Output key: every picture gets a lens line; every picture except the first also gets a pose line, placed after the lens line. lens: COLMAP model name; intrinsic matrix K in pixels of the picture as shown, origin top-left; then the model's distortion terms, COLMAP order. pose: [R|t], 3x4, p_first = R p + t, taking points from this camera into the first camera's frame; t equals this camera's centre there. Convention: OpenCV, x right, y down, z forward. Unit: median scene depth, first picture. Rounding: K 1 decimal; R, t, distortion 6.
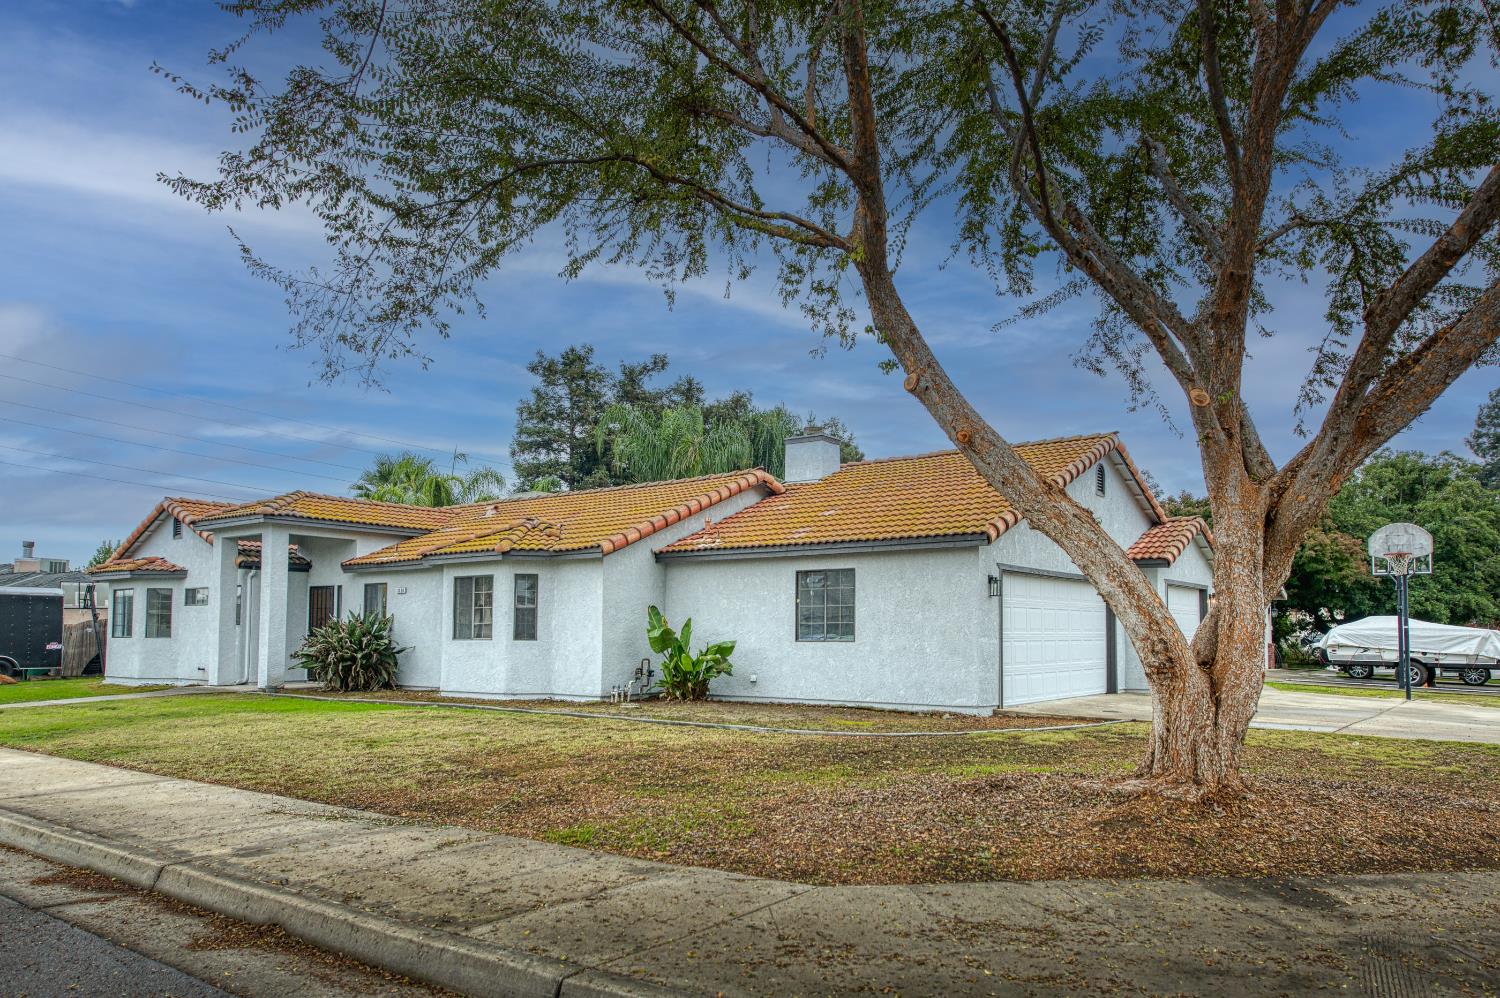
lens RADIAL K [[1011.7, 0, 750.0], [0, 1011.7, 499.0], [0, 0, 1]] dist [0.006572, 0.001411]
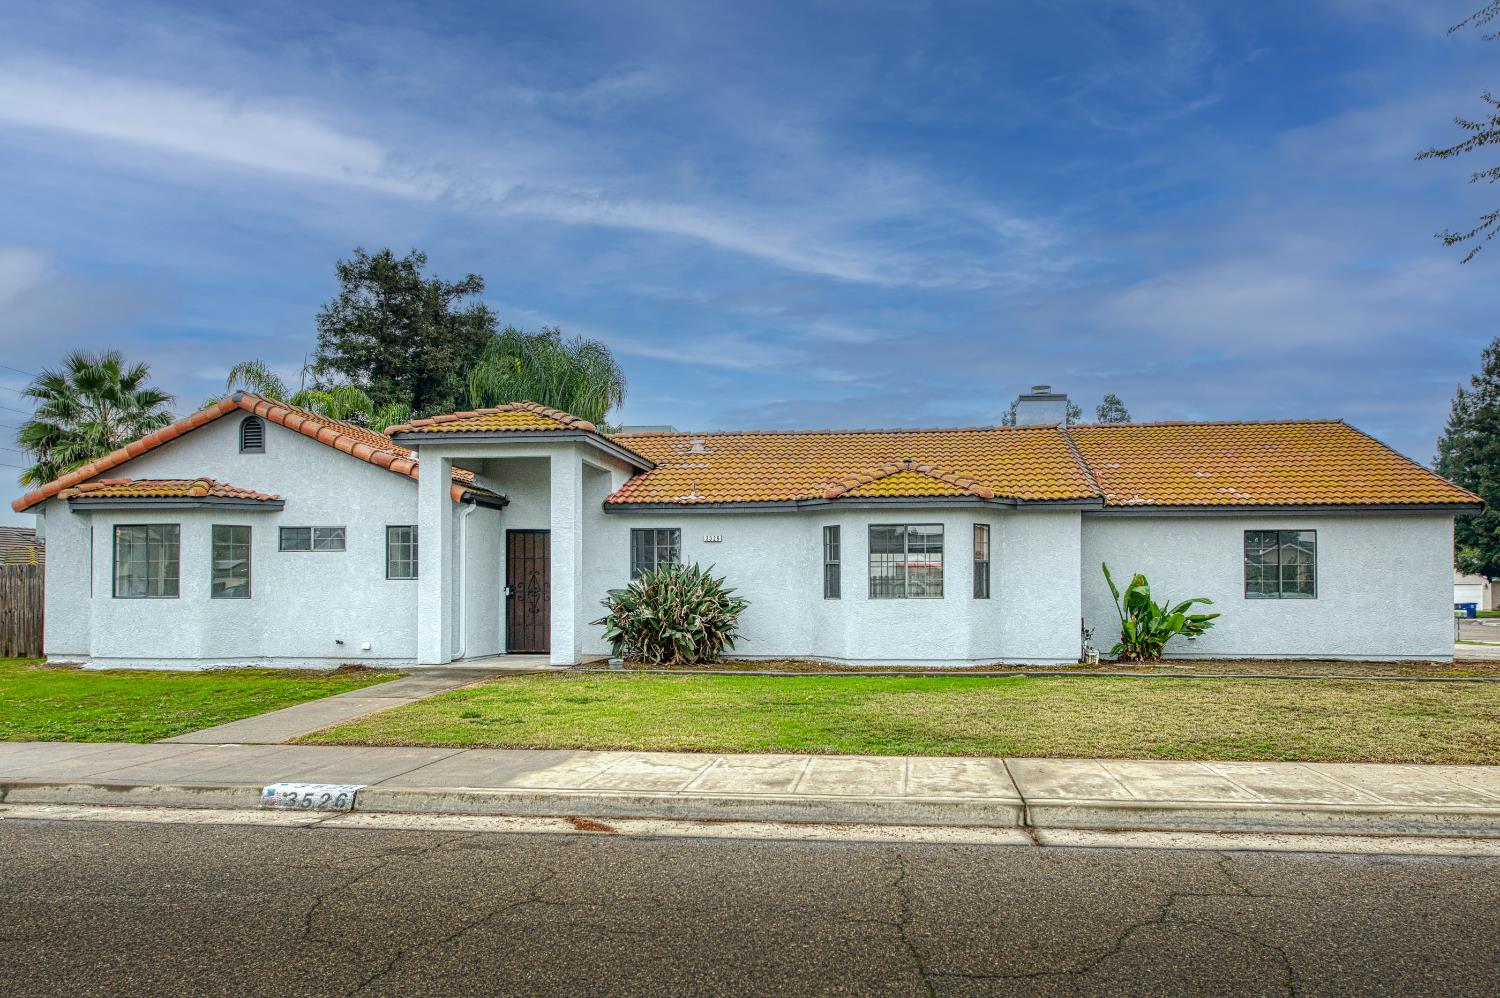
lens RADIAL K [[985.9, 0, 750.0], [0, 985.9, 499.0], [0, 0, 1]] dist [-0.005946, -0.001476]
pose [[0.874564, 0.044210, 0.482890, -0.795552], [-0.064316, 0.997613, 0.025149, 0.042243], [-0.480626, -0.053052, 0.875320, 0.335361]]
